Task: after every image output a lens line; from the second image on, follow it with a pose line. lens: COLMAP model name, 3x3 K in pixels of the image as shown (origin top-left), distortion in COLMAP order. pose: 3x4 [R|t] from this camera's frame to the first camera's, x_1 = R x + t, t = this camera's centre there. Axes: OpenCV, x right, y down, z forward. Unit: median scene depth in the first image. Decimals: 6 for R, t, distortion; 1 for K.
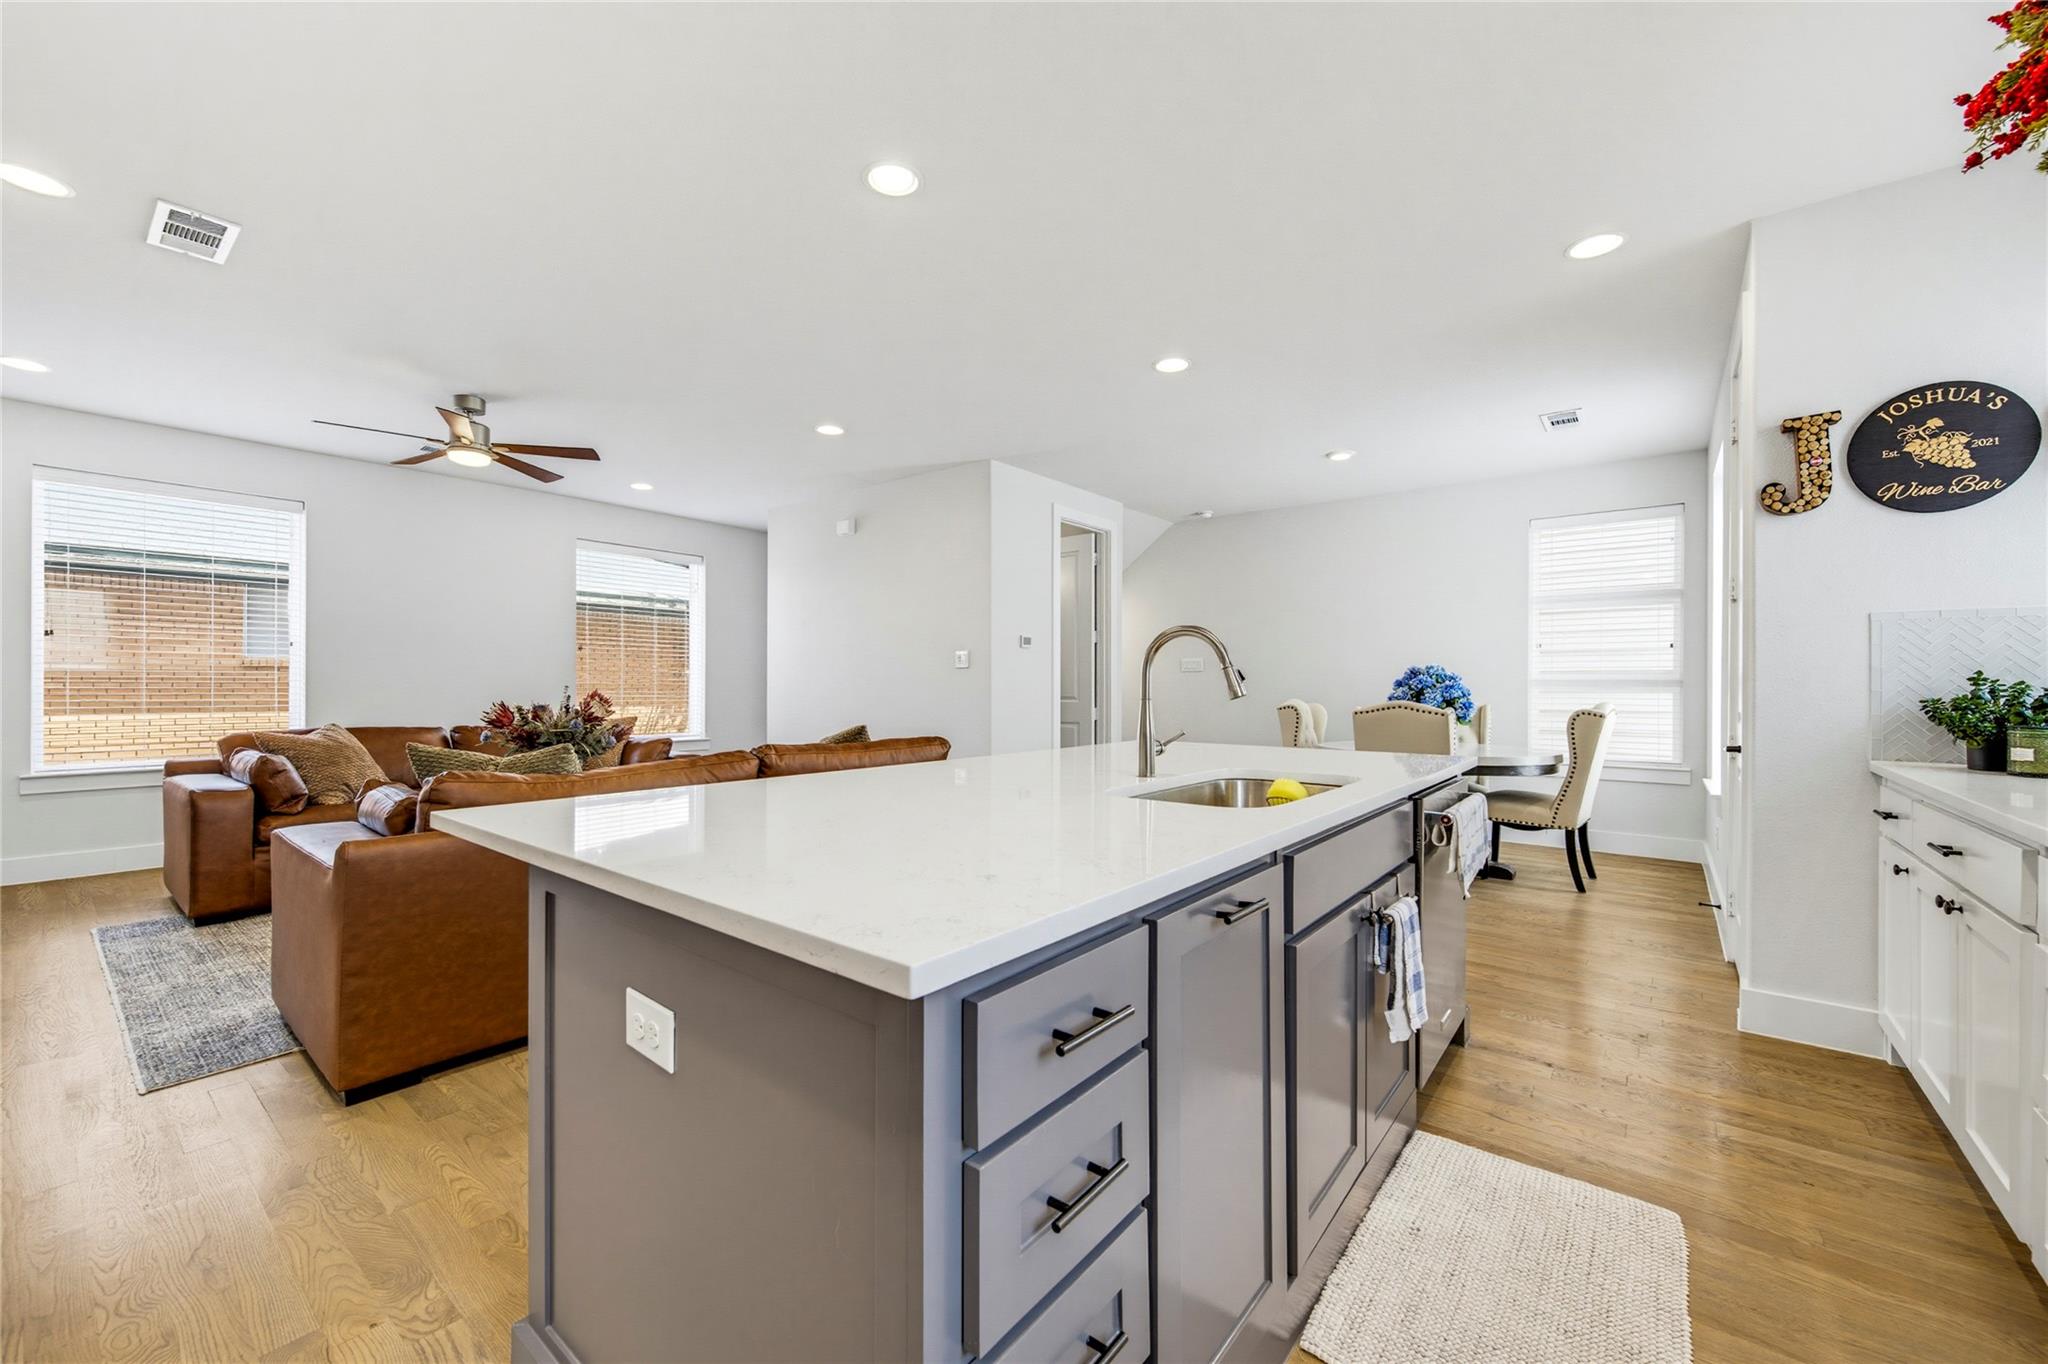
lens RADIAL K [[807.0, 0, 1028.9], [0, 807.0, 694.5], [0, 0, 1]] dist [0.005882, 0.000307]
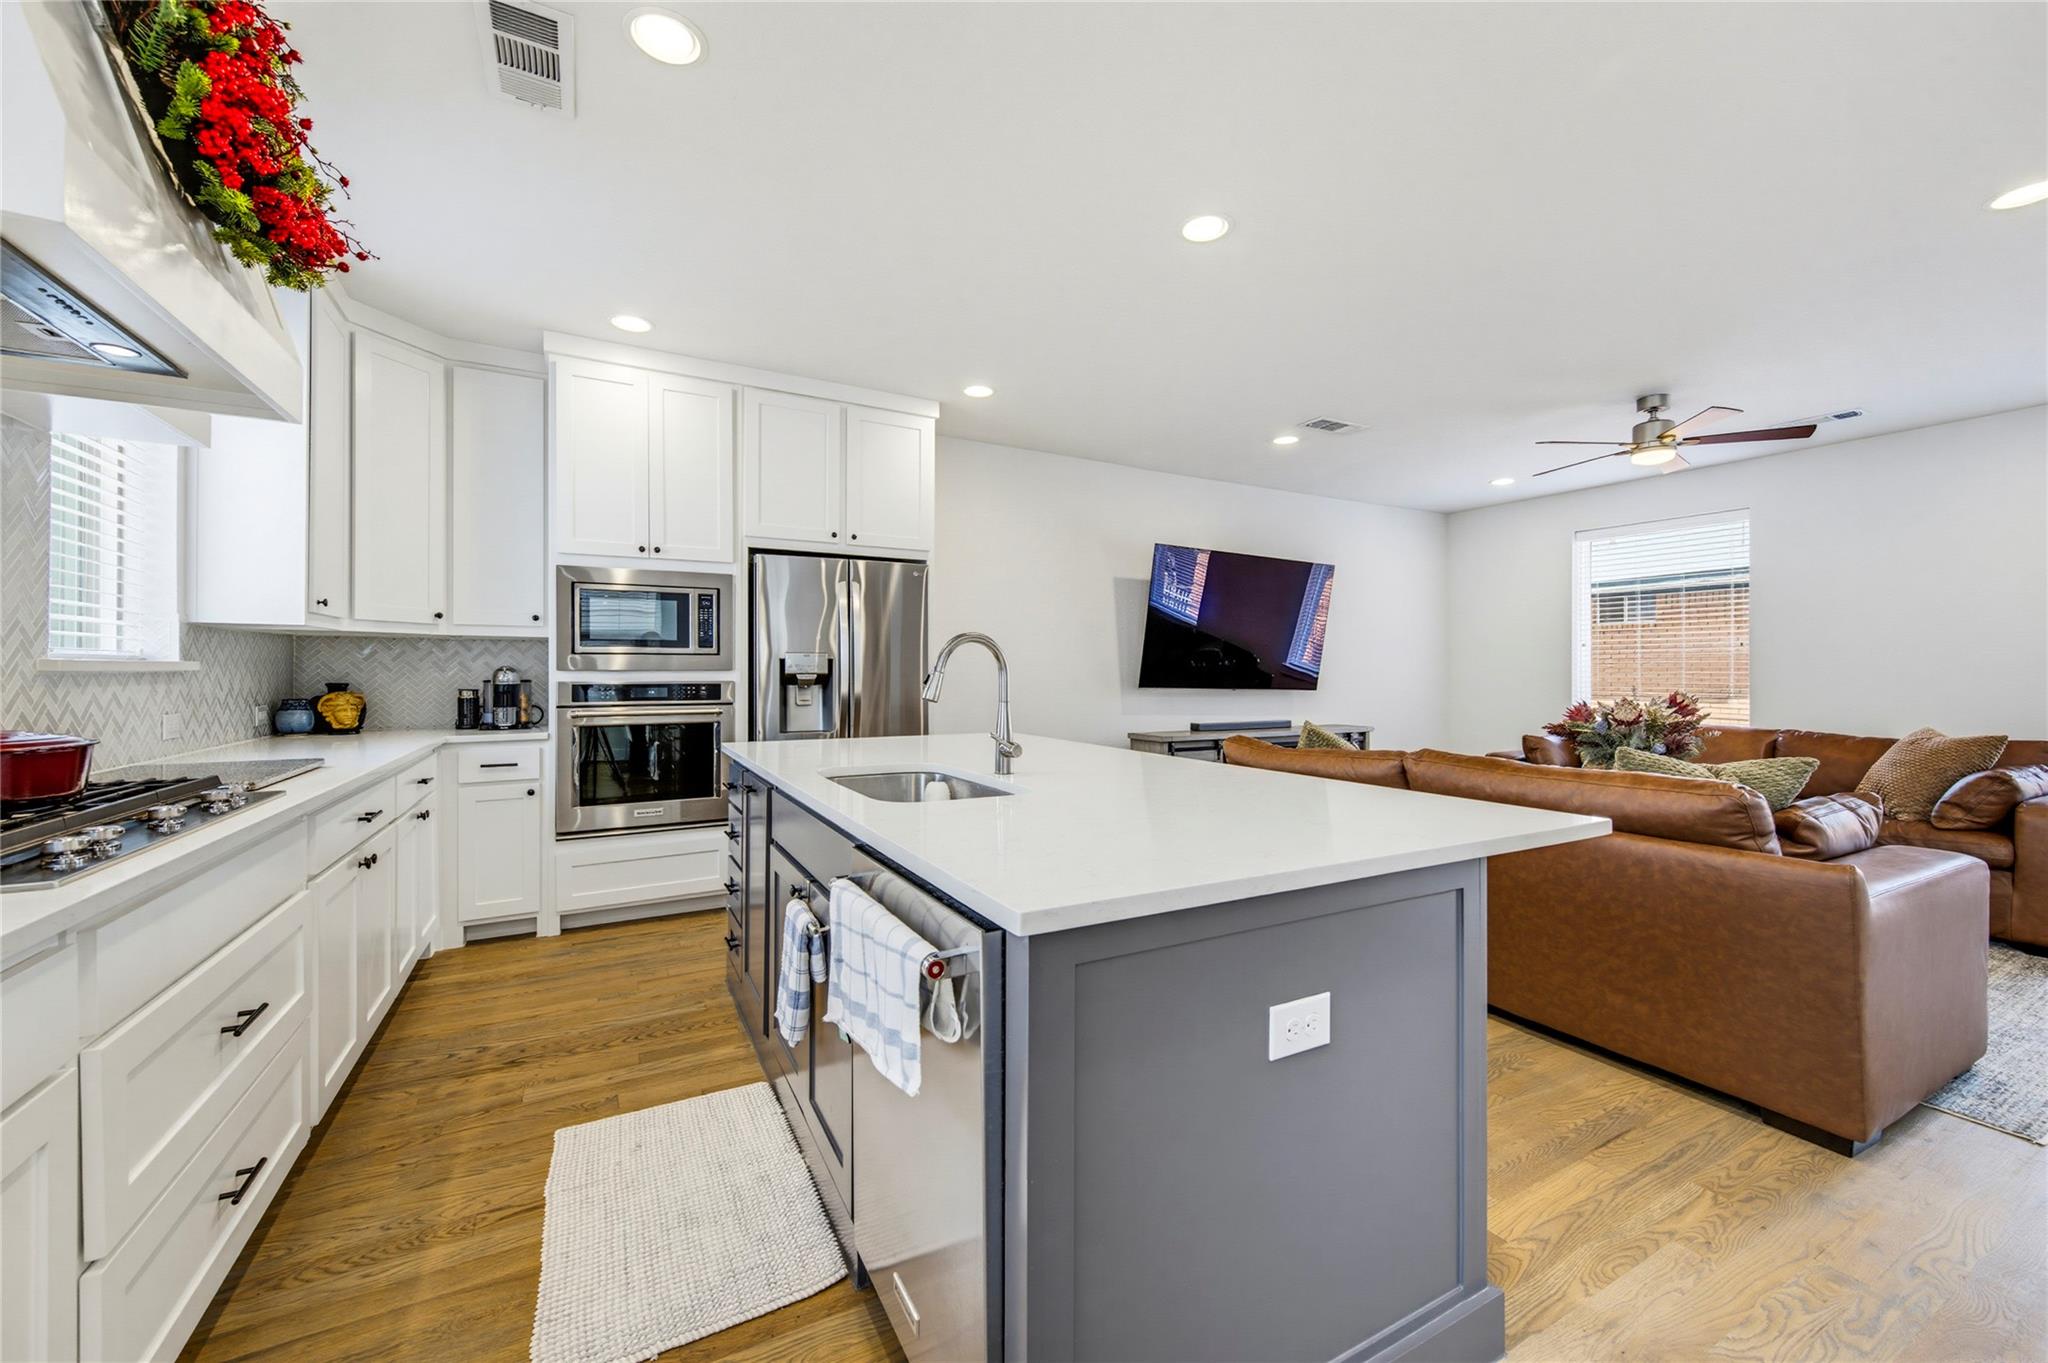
lens RADIAL K [[806.4, 0, 1032.5], [0, 806.4, 668.0], [0, 0, 1]] dist [0.001423, -0.000034]
pose [[-0.392579, -0.007712, -0.919686, 0.924909], [-0.013738, 0.999902, -0.002520, -0.029102], [0.919616, 0.011645, -0.392646, 1.205249]]
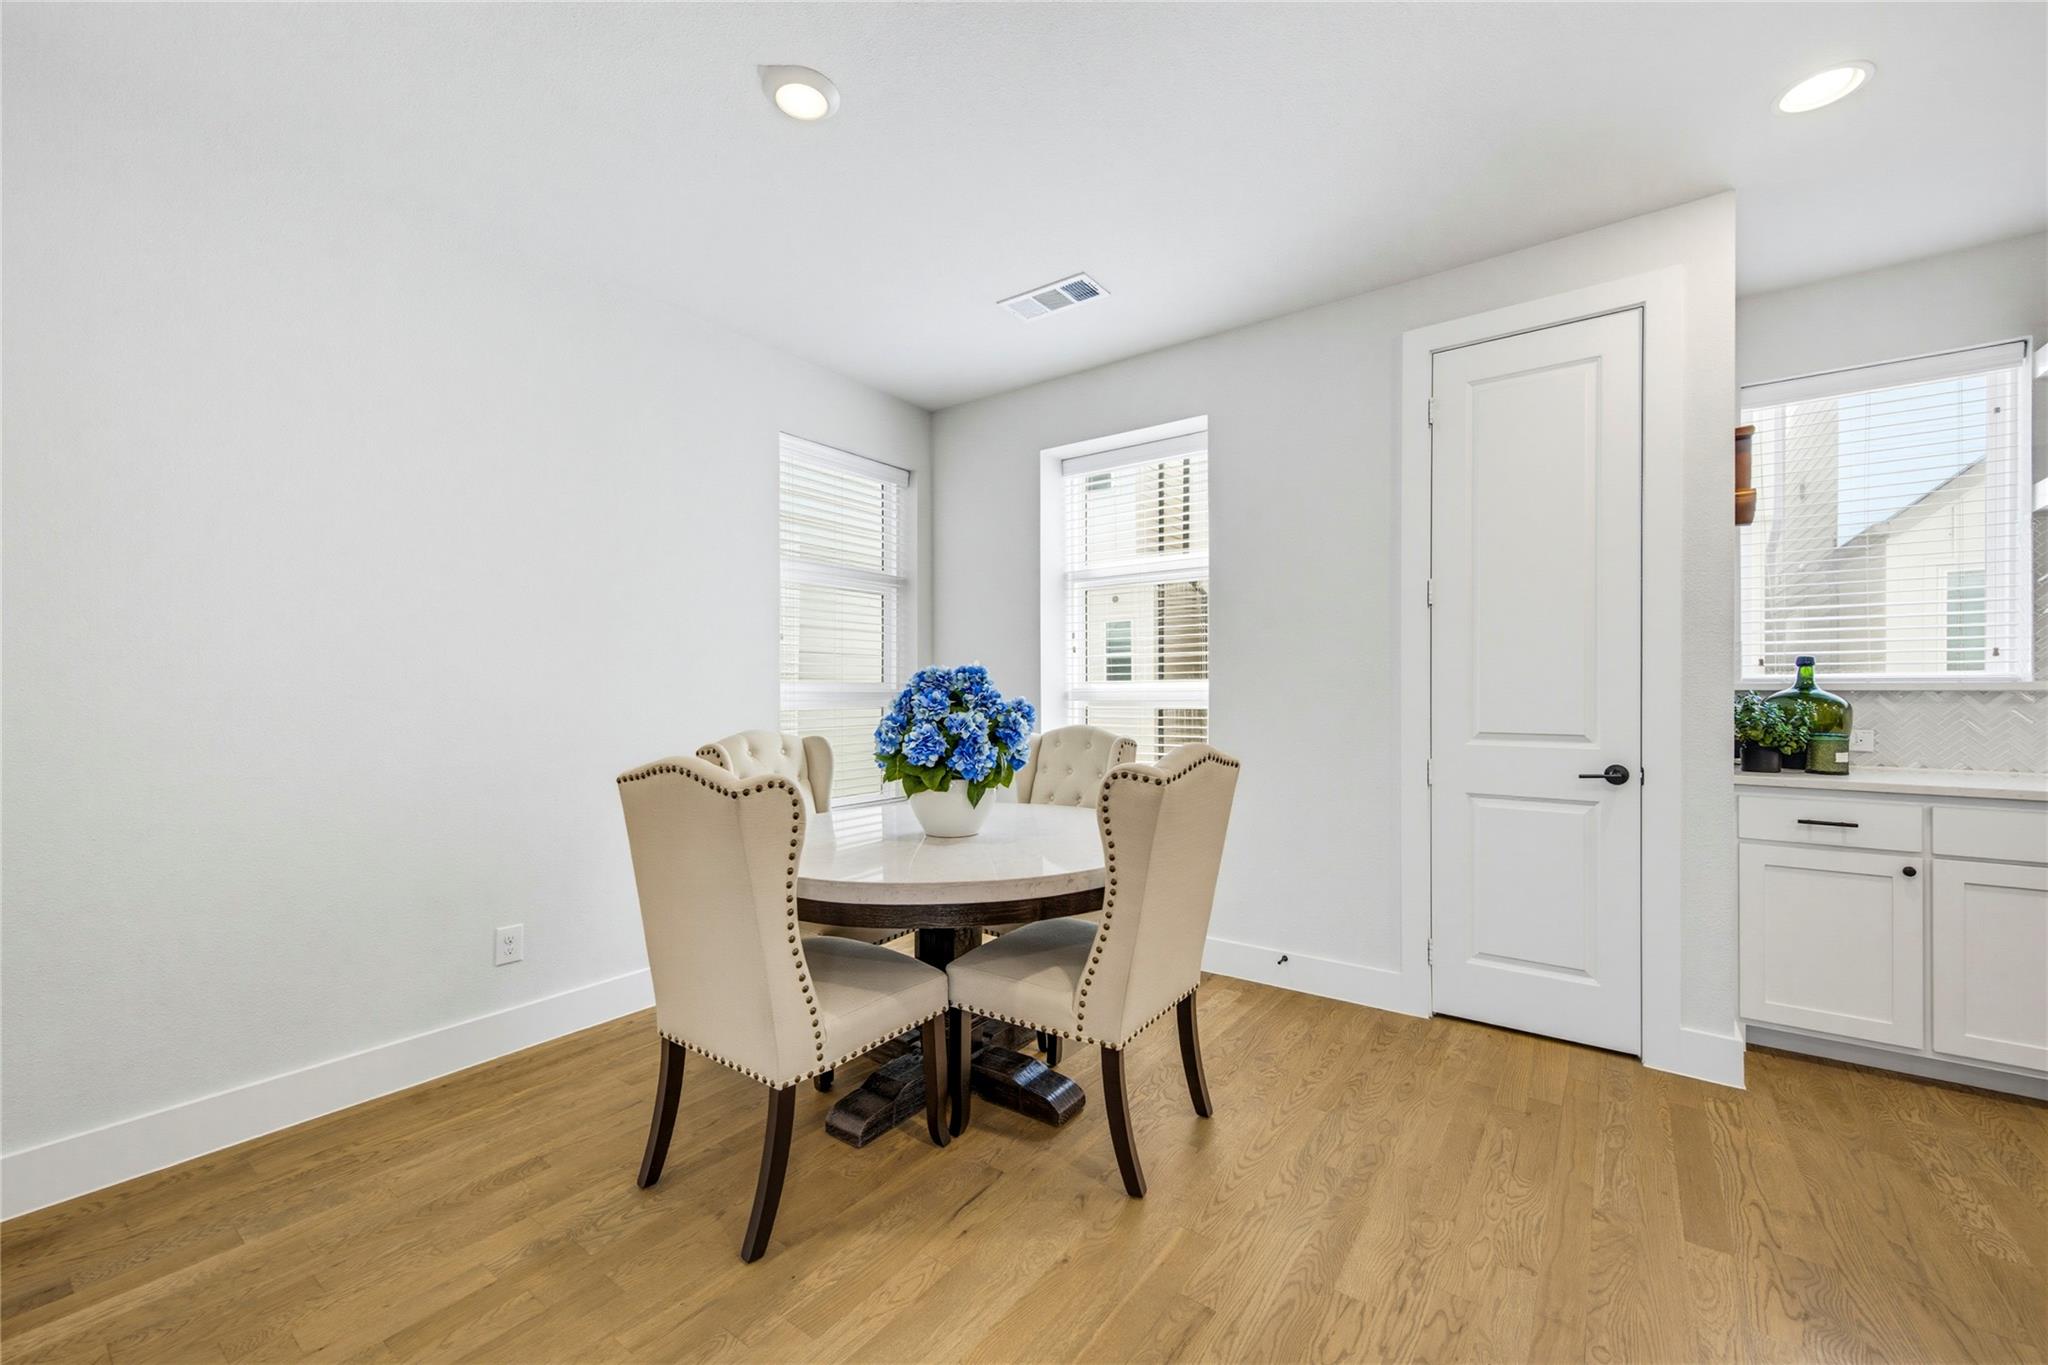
lens RADIAL K [[807.0, 0, 1028.9], [0, 807.0, 695.0], [0, 0, 1]] dist [0.005882, 0.000307]
pose [[-0.031538, -0.007501, 0.999474, 0.009198], [0.013186, 0.999882, 0.007921, -0.043770], [-0.999416, 0.013429, -0.031435, 1.965657]]
